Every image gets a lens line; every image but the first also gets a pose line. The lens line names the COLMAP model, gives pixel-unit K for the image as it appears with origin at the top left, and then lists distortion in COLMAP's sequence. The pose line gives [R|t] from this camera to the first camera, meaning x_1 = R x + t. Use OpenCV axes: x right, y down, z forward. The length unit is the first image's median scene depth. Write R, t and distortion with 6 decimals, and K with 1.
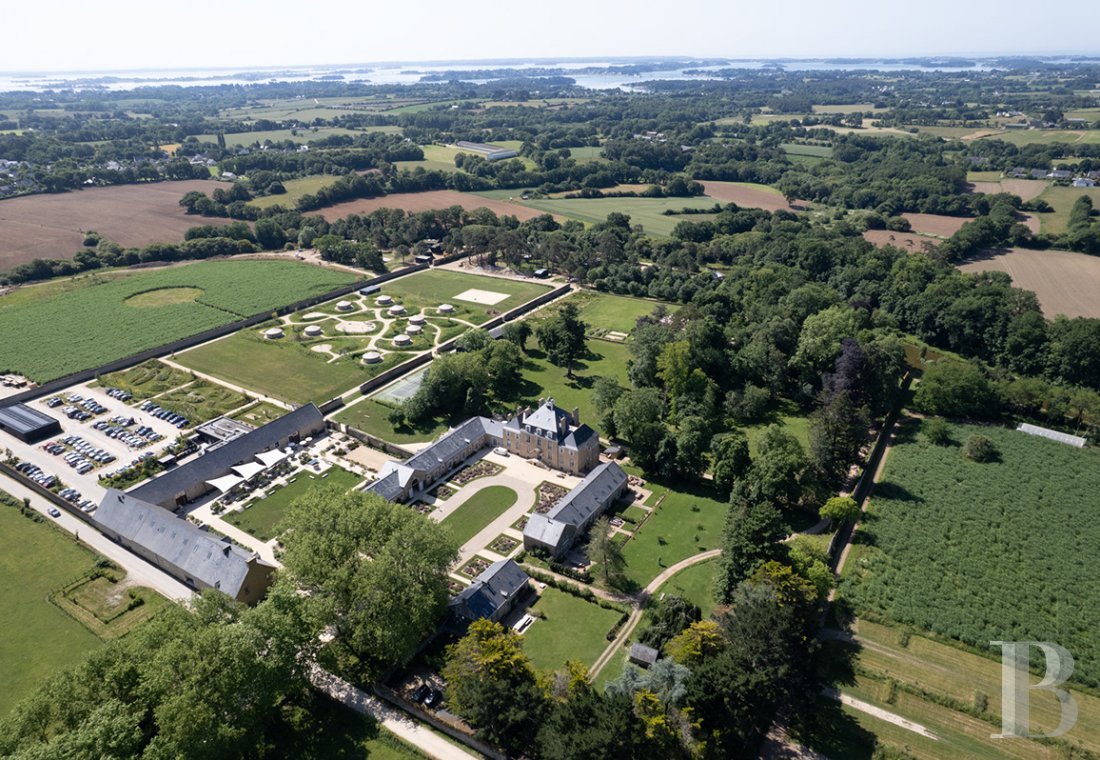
lens RADIAL K [[707.4, 0, 550.0], [0, 707.4, 380.0], [0, 0, 1]] dist [-0.006921, -0.003322]
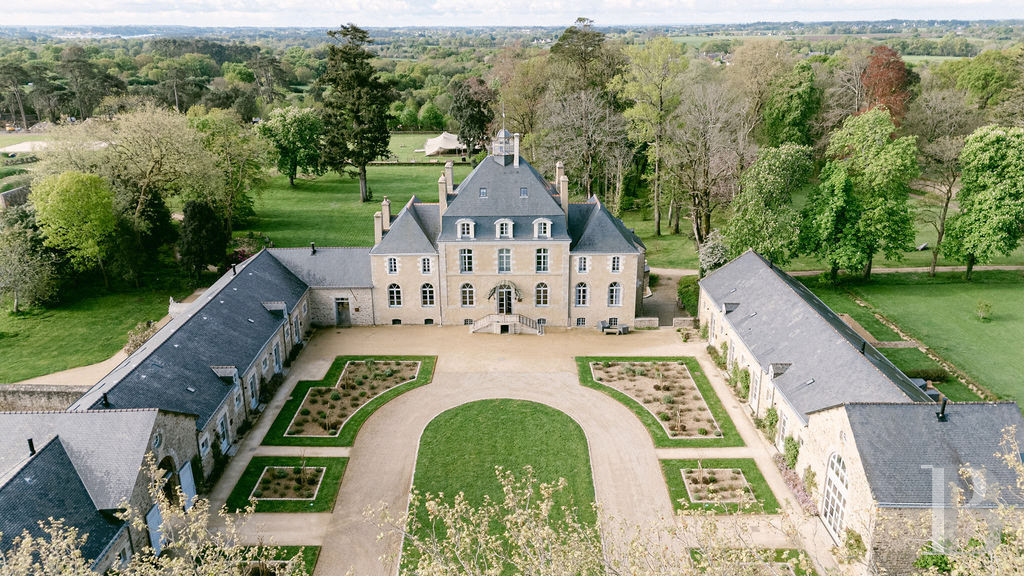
lens RADIAL K [[742.7, 0, 512.0], [0, 742.7, 288.0], [0, 0, 1]] dist [0.003667, 0.000542]
pose [[0.848517, -0.173265, 0.499998, -0.191511], [0.217850, 0.975468, -0.031670, 0.112005], [-0.482245, 0.135797, 0.865447, 0.694922]]
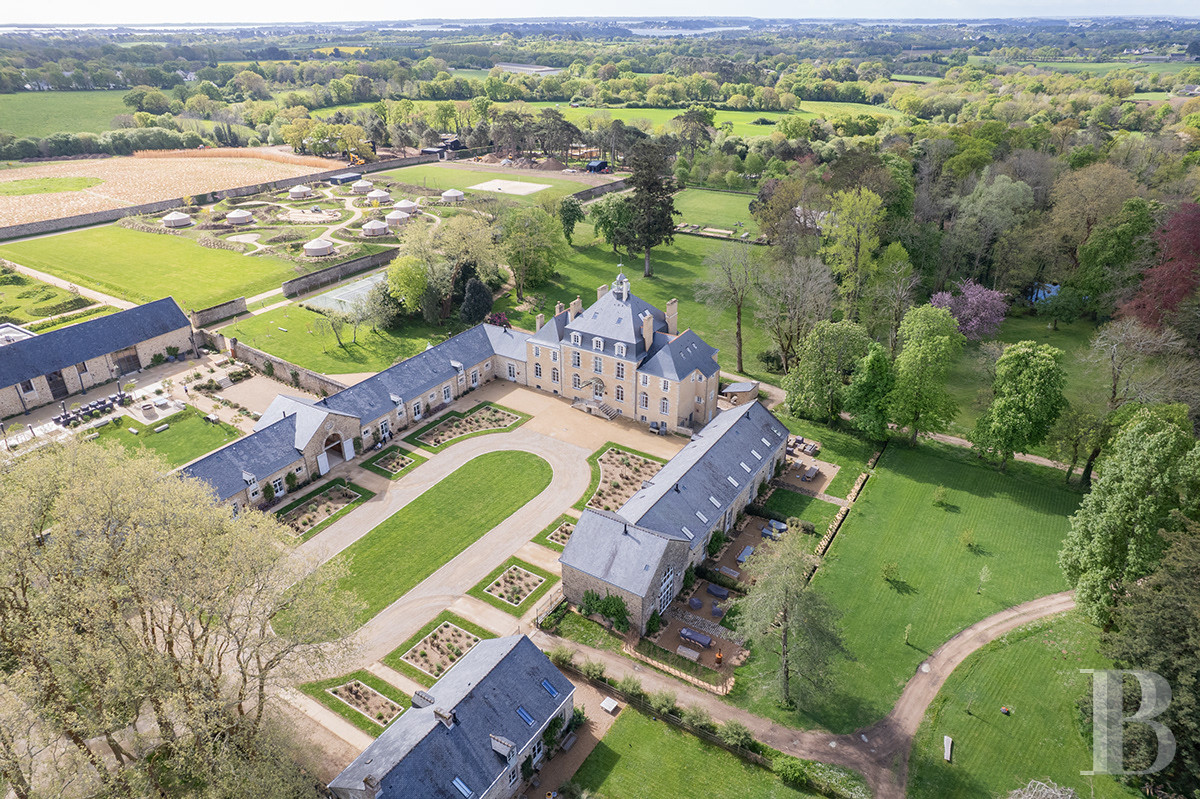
lens RADIAL K [[749.1, 0, 600.0], [0, 749.1, 399.5], [0, 0, 1]] dist [-0.006785, 0.002106]
pose [[0.999948, 0.010207, -0.000100, -0.013972], [-0.010192, 0.998874, 0.046337, 0.086931], [0.000573, -0.046334, 0.998926, 0.475181]]
